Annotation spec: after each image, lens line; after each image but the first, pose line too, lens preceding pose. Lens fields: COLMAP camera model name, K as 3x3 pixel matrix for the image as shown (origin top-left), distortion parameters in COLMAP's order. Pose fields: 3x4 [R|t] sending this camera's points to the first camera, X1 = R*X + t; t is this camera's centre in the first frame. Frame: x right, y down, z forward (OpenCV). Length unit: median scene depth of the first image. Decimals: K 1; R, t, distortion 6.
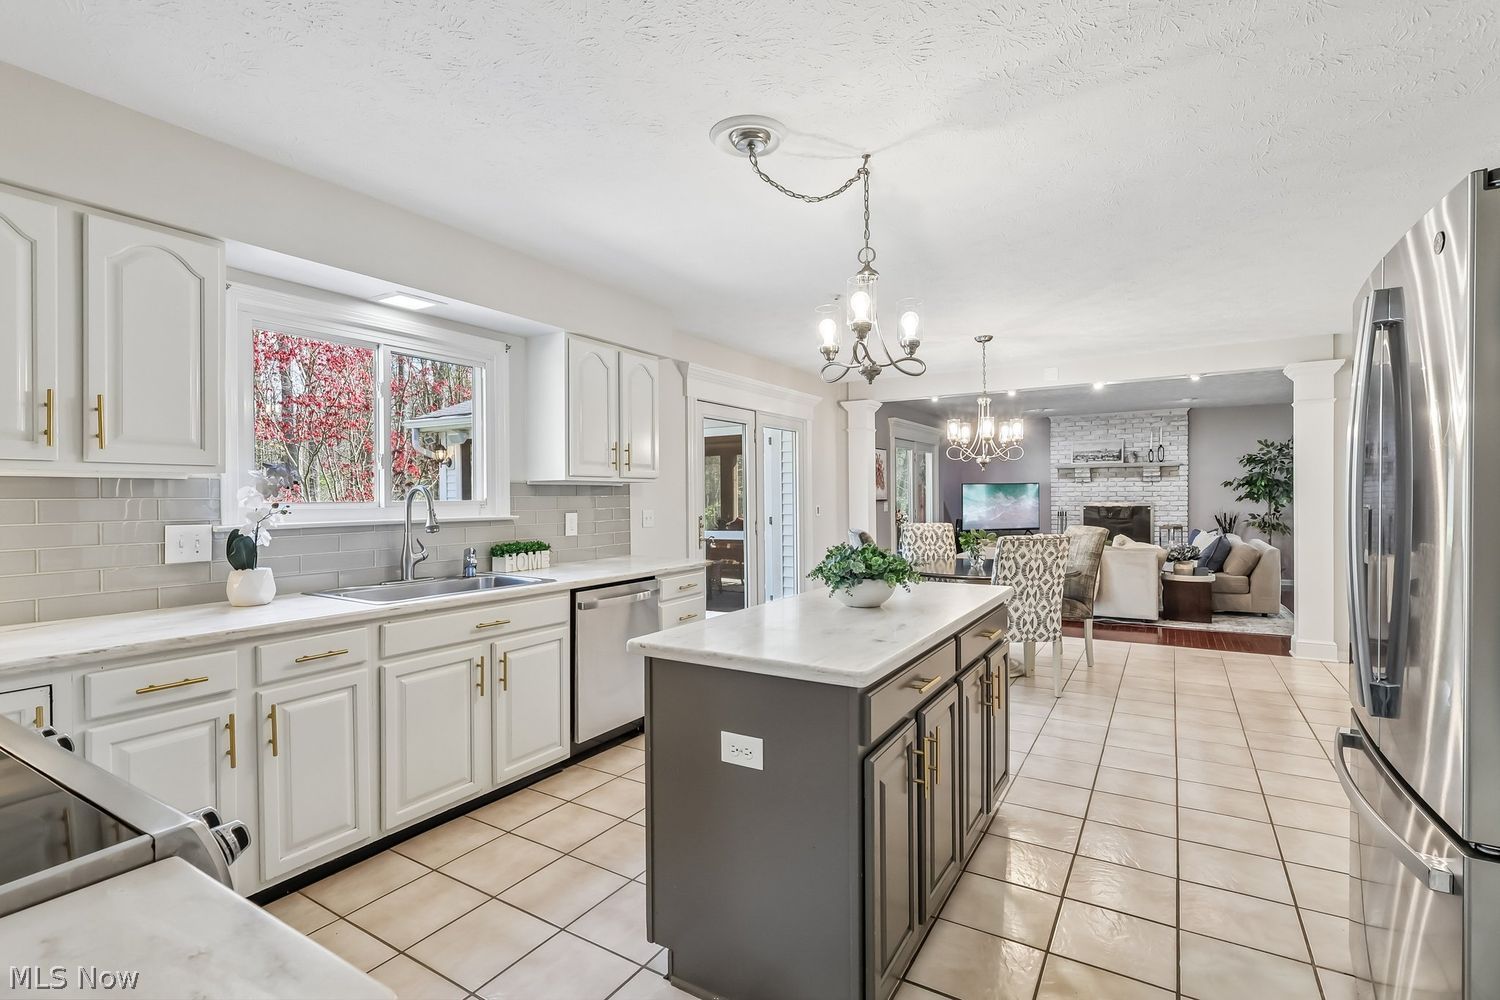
lens RADIAL K [[694.0, 0, 748.9], [0, 694.0, 500.1], [0, 0, 1]] dist [-0.000372, 0.000927]
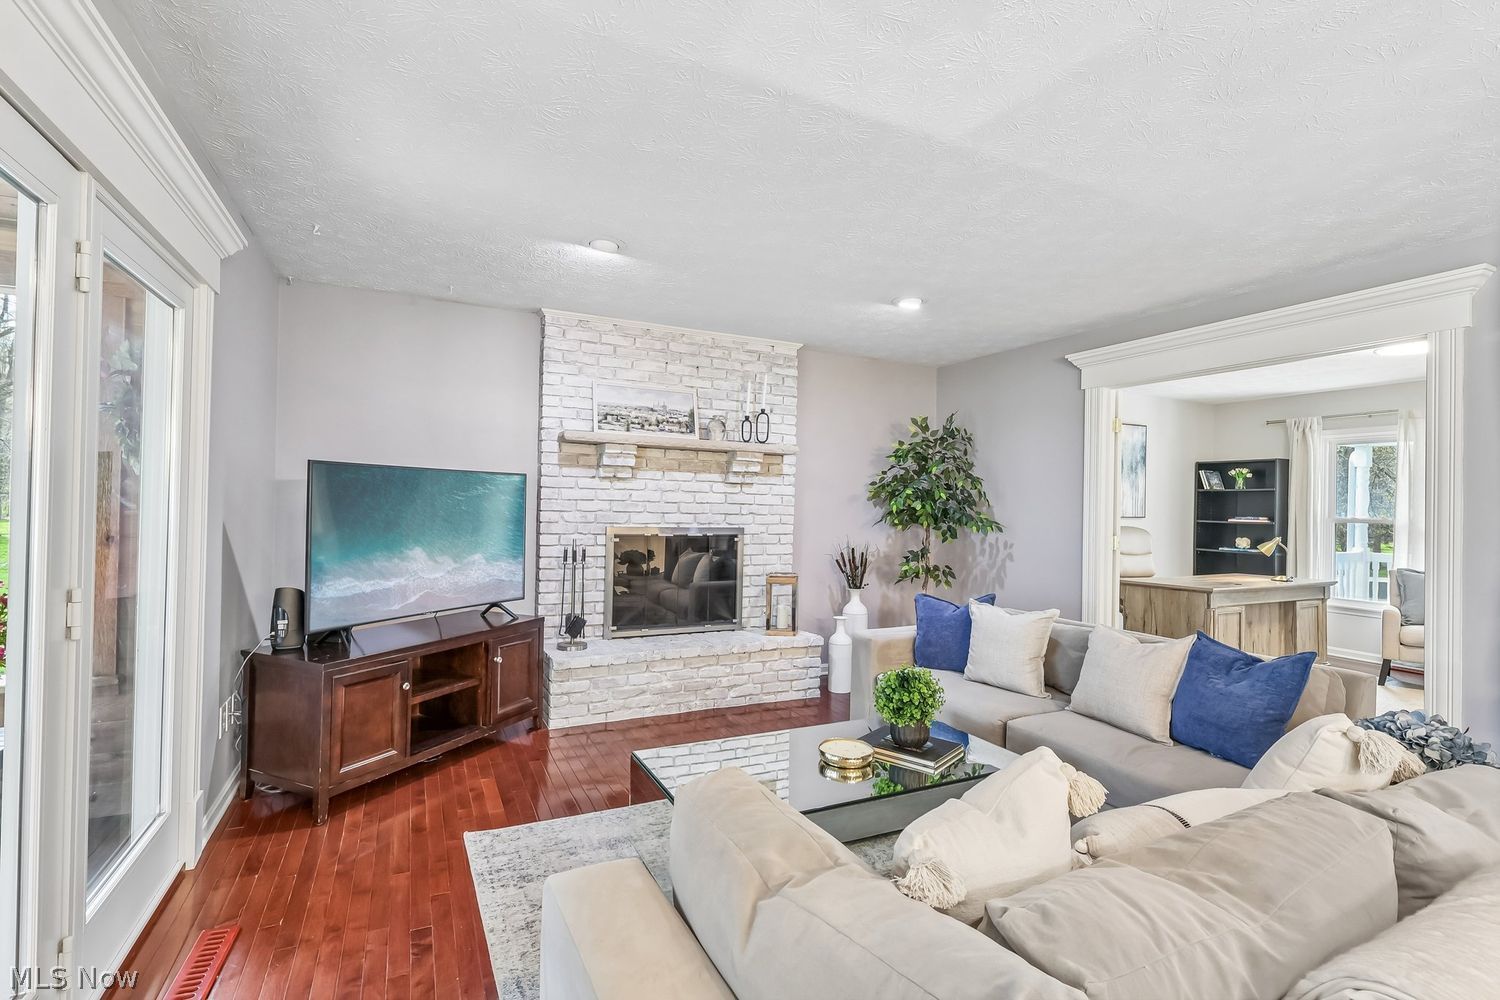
lens RADIAL K [[694.0, 0, 745.3], [0, 694.0, 500.1], [0, 0, 1]] dist [-0.000372, 0.000927]
pose [[0.540769, 0.024030, 0.840828, 0.168061], [-0.022658, 0.999645, -0.013997, -0.008294], [-0.840866, -0.011483, 0.541122, 0.697916]]
